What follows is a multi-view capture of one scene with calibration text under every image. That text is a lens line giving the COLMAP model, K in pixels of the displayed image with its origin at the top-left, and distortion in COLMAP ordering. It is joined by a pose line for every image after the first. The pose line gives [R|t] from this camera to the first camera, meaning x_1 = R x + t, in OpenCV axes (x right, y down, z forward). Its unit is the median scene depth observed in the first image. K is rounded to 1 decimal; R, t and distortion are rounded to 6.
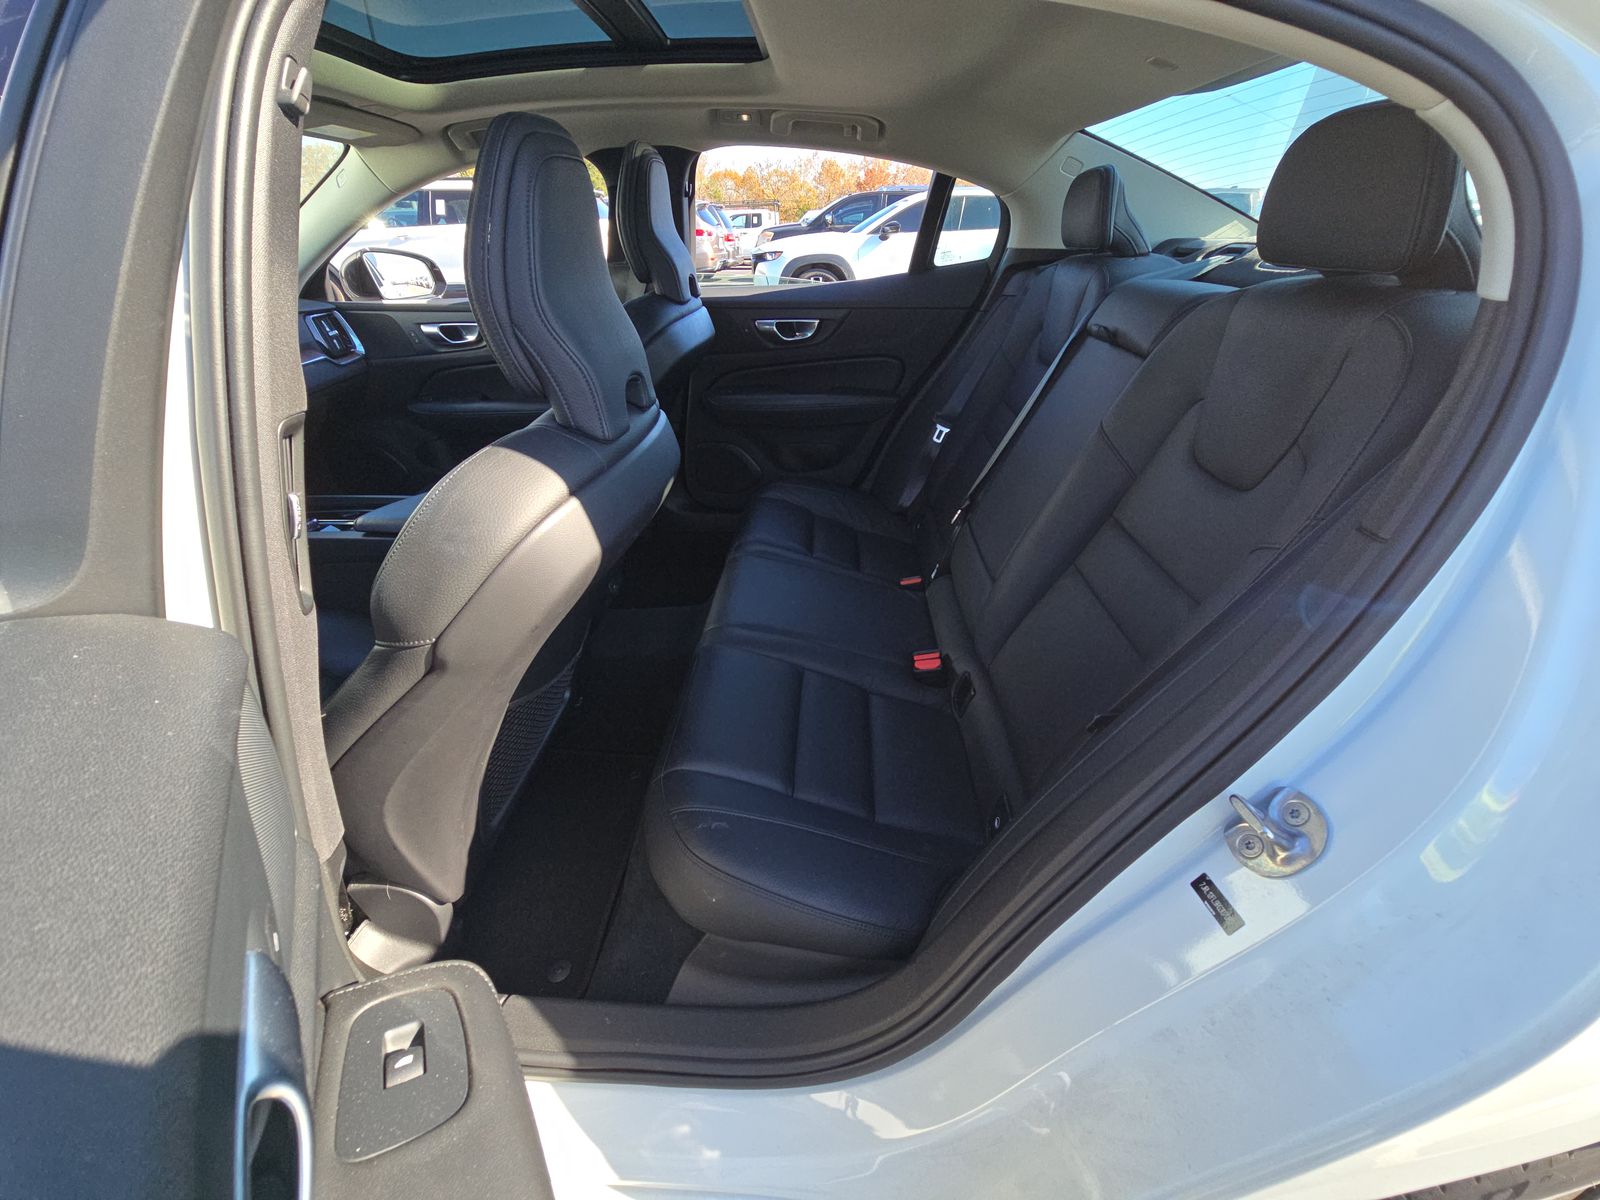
lens RADIAL K [[651.4, 0, 793.5], [0, 651.4, 606.3], [0, 0, 1]] dist [0.000215, -0.001166]
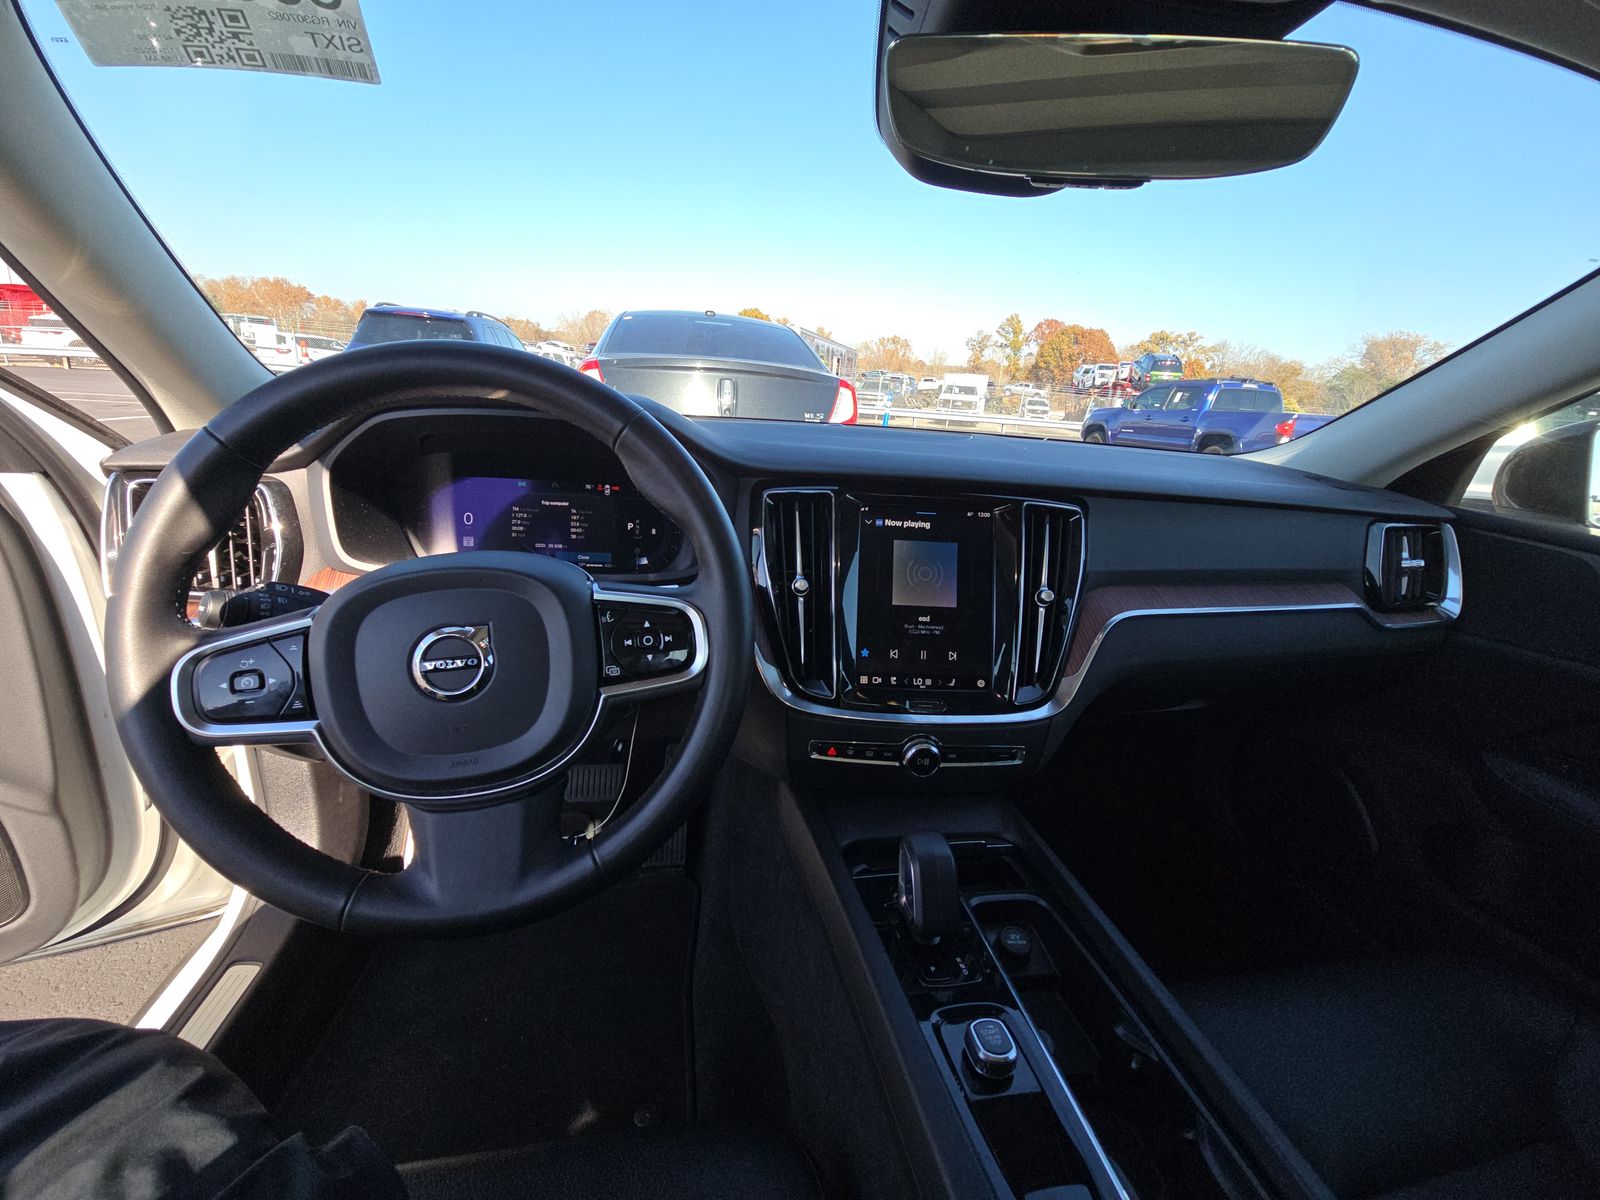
lens RADIAL K [[651.4, 0, 793.5], [0, 651.4, 606.3], [0, 0, 1]] dist [0.000215, -0.001166]
pose [[0.258274, 0.333419, -0.906712, -0.080925], [-0.548959, 0.822955, 0.146250, -0.046273], [0.794945, 0.459975, 0.395582, 0.100259]]
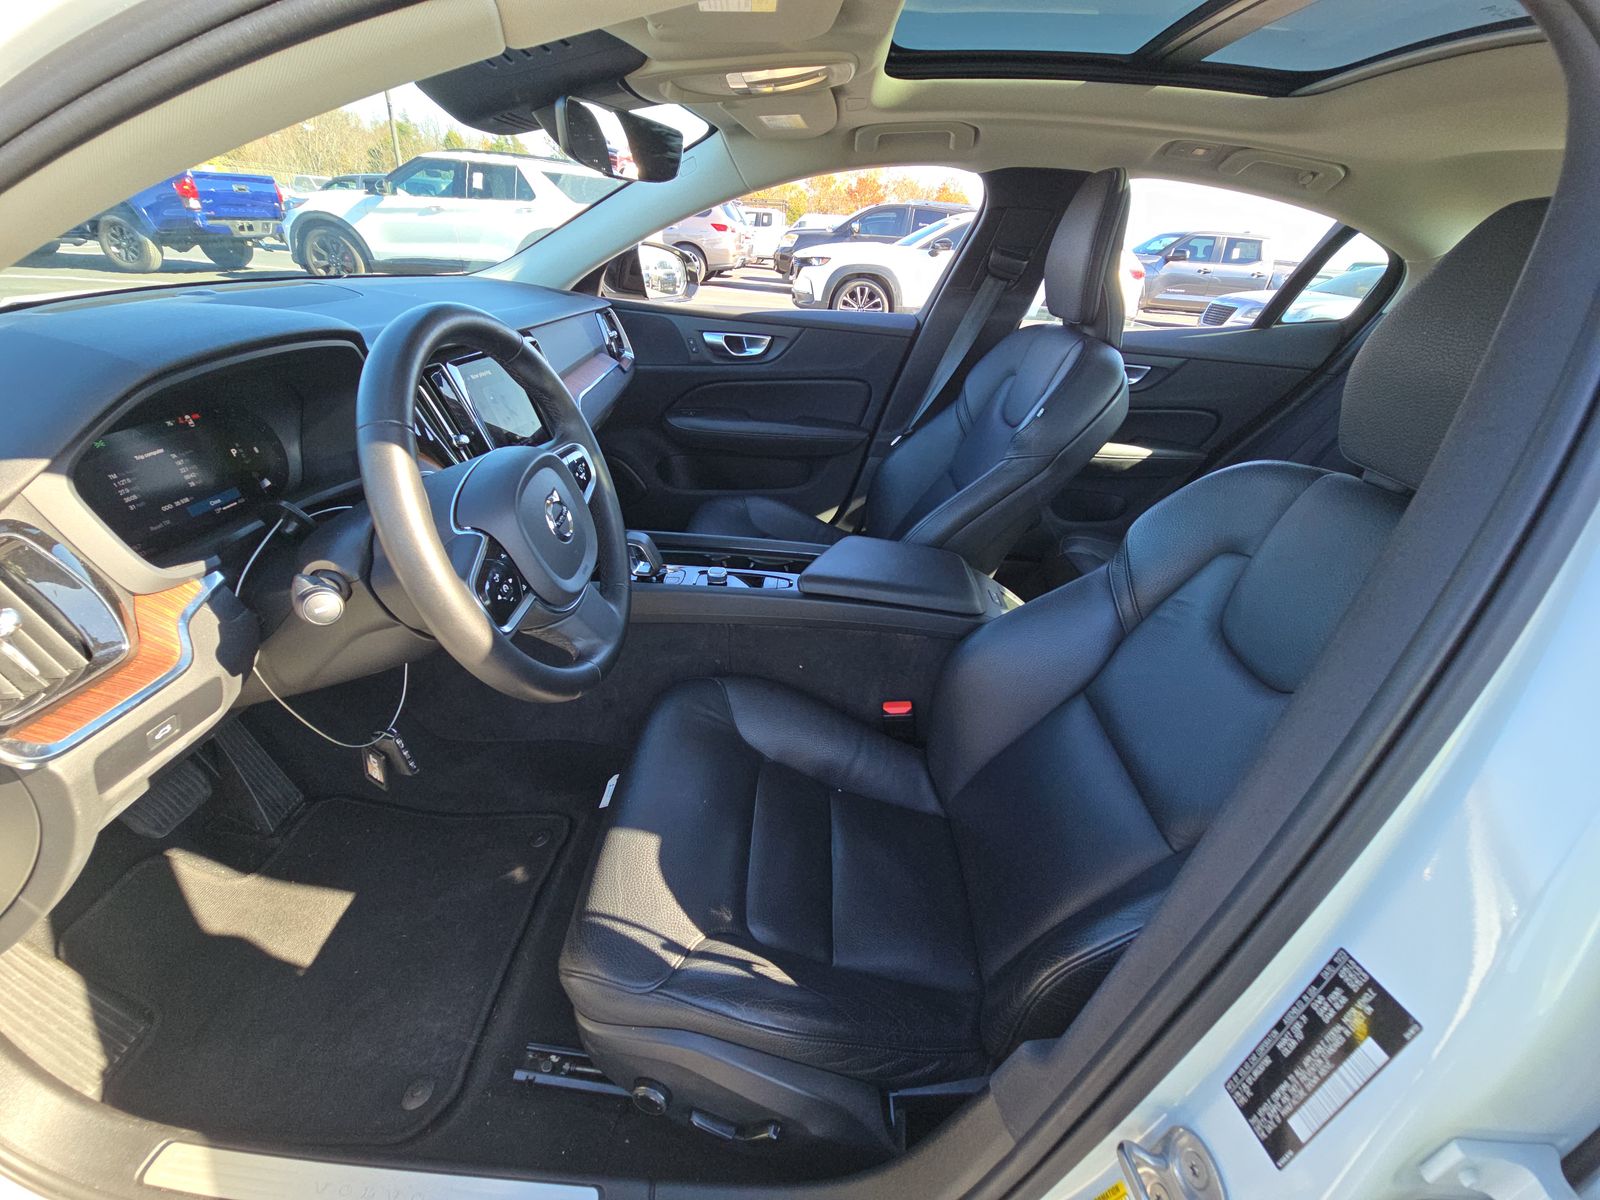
lens RADIAL K [[651.4, 0, 793.5], [0, 651.4, 606.3], [0, 0, 1]] dist [0.000215, -0.001166]
pose [[0.996049, 0.059590, 0.065839, -0.105180], [-0.059533, 0.998222, -0.002823, -0.013303], [-0.065890, -0.001108, 0.997826, 0.021329]]
